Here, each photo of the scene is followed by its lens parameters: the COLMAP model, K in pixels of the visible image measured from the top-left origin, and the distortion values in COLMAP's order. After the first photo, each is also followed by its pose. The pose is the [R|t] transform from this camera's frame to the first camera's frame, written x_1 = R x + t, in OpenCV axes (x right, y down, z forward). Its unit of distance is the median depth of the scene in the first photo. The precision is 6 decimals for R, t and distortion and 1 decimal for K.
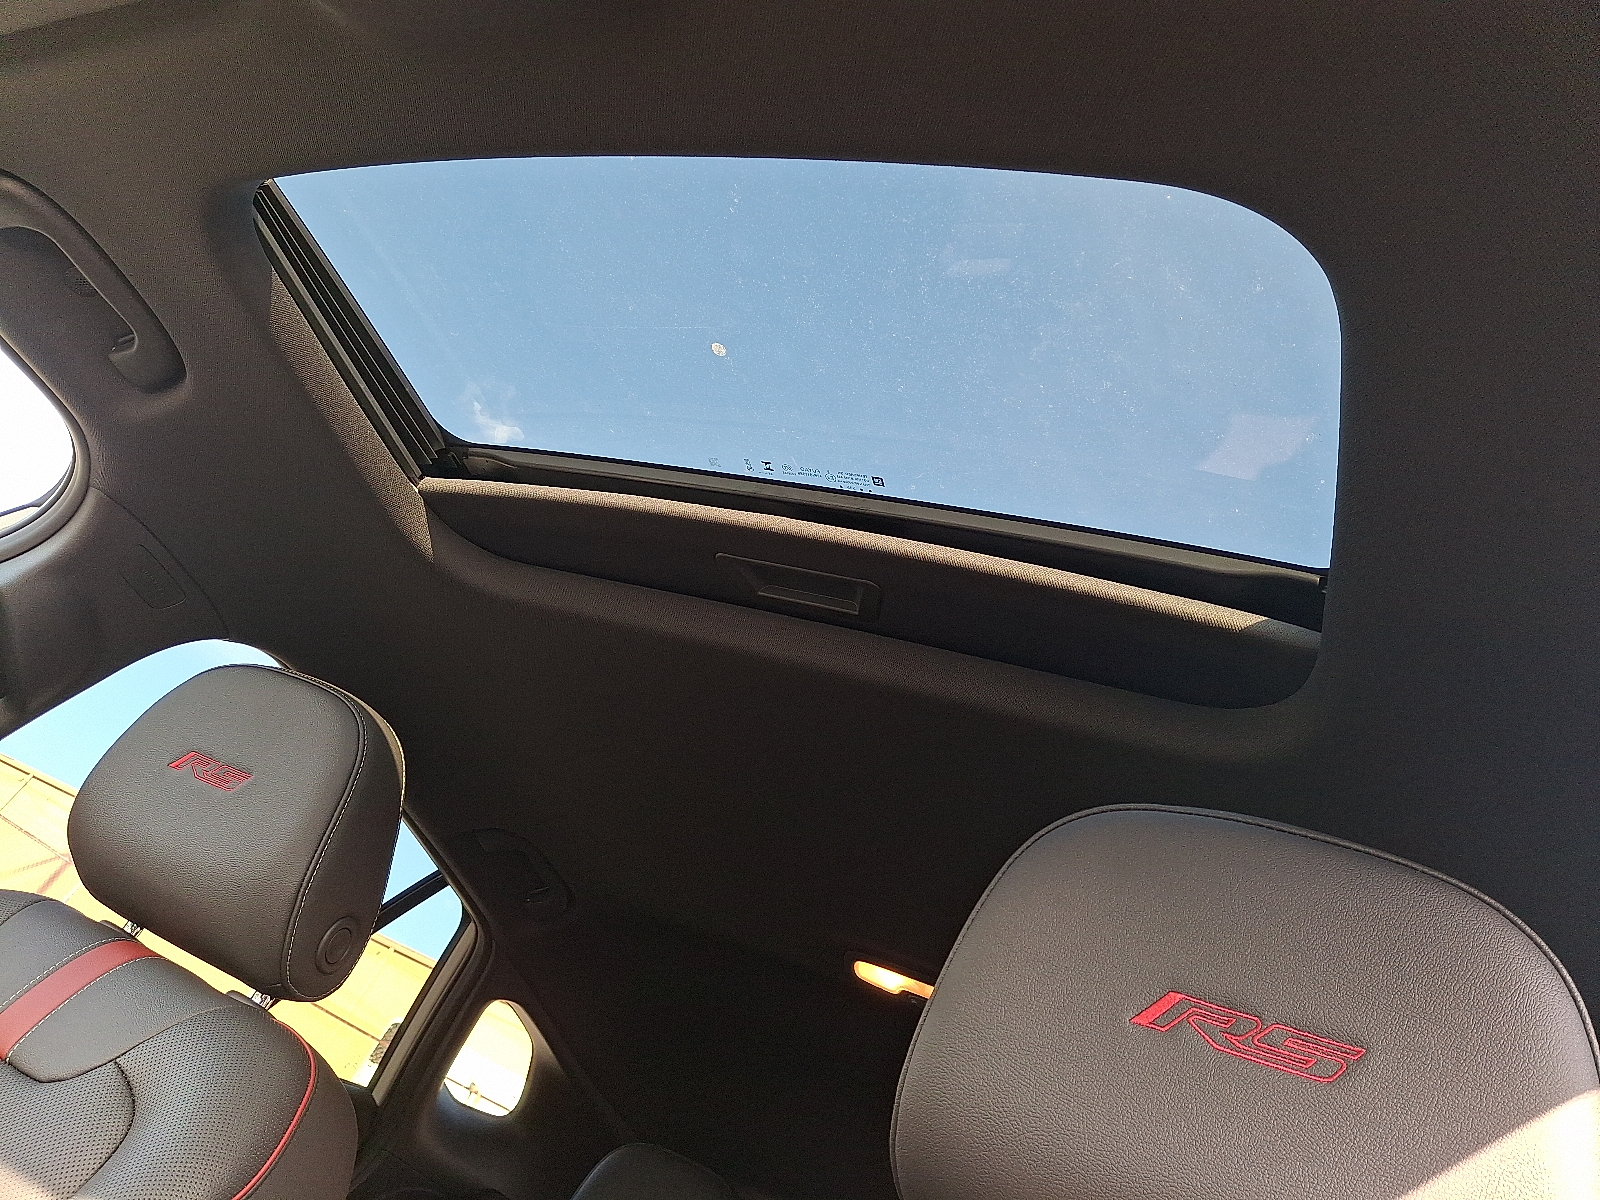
lens RADIAL K [[1188.1, 0, 797.1], [0, 1188.1, 607.8], [0, 0, 1]] dist [-0.001076, -0.000620]
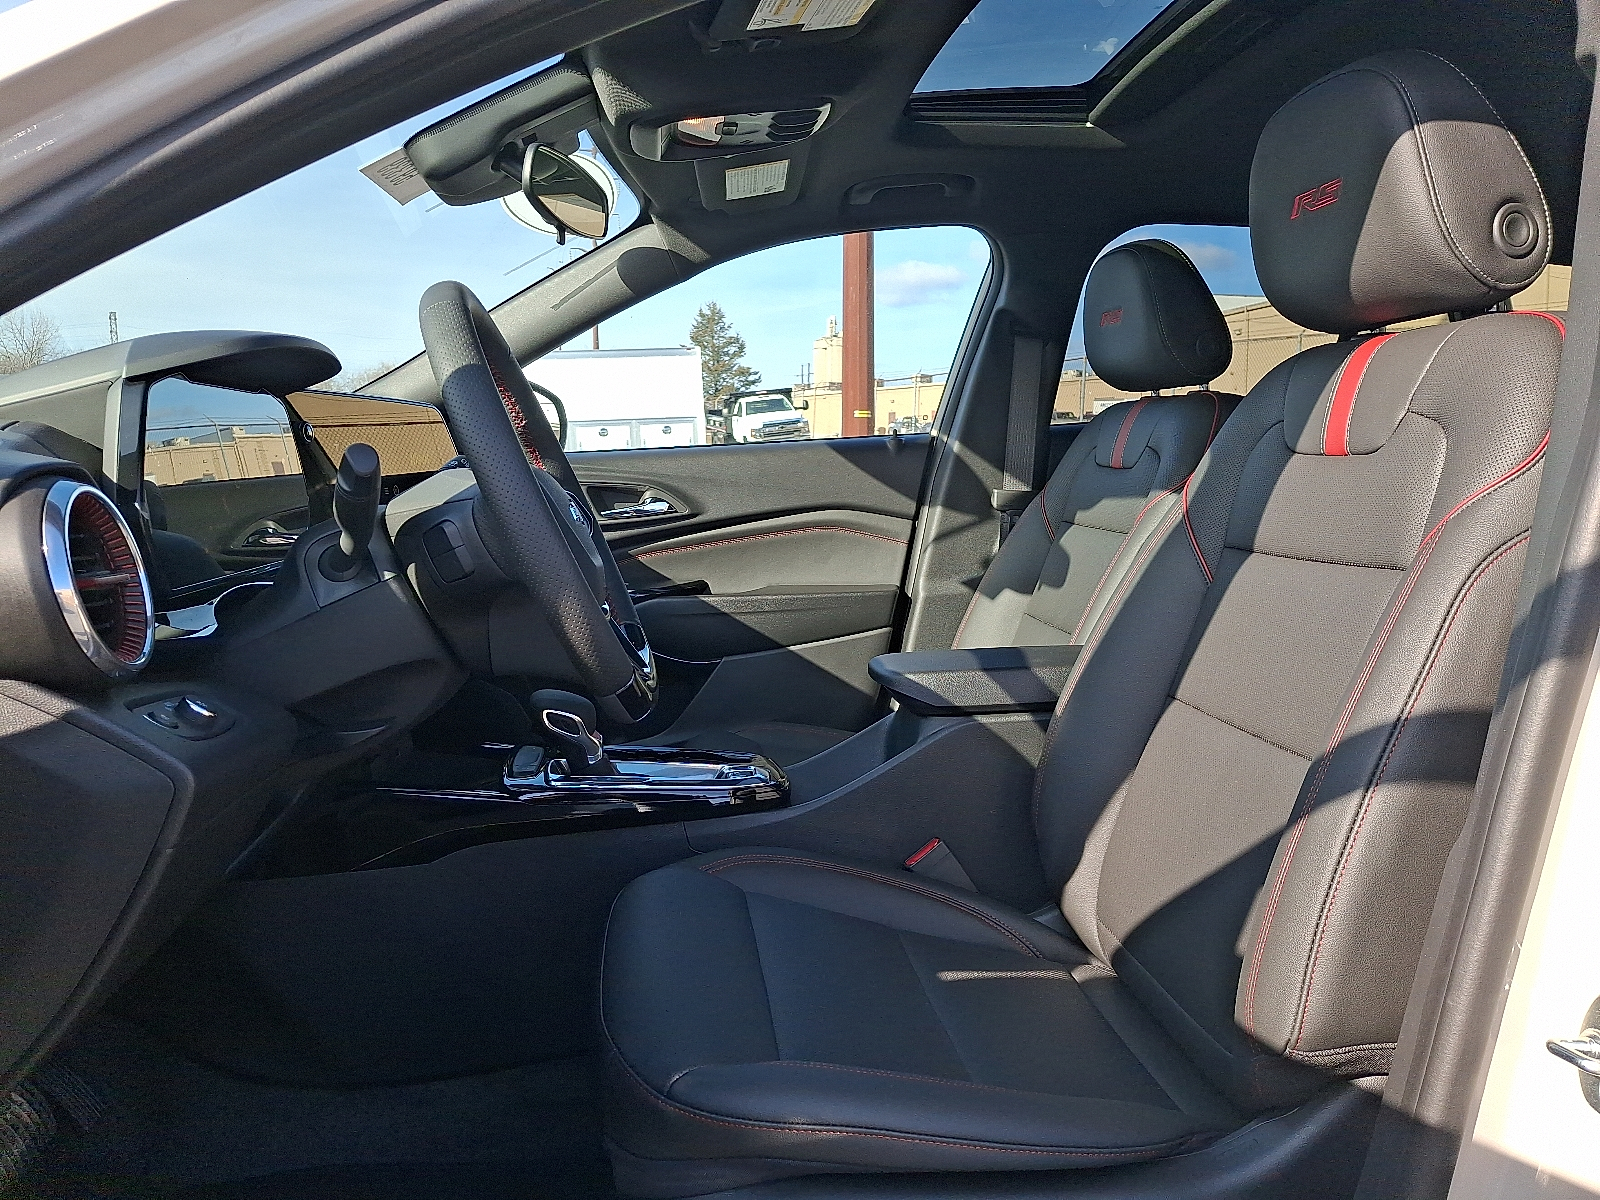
lens RADIAL K [[1188.1, 0, 798.5], [0, 1188.1, 601.4], [0, 0, 1]] dist [-0.001076, -0.000620]
pose [[0.346649, -0.353284, -0.868921, 0.831104], [0.694610, 0.719223, -0.015311, 0.138532], [0.630358, -0.598254, 0.494713, -0.559831]]
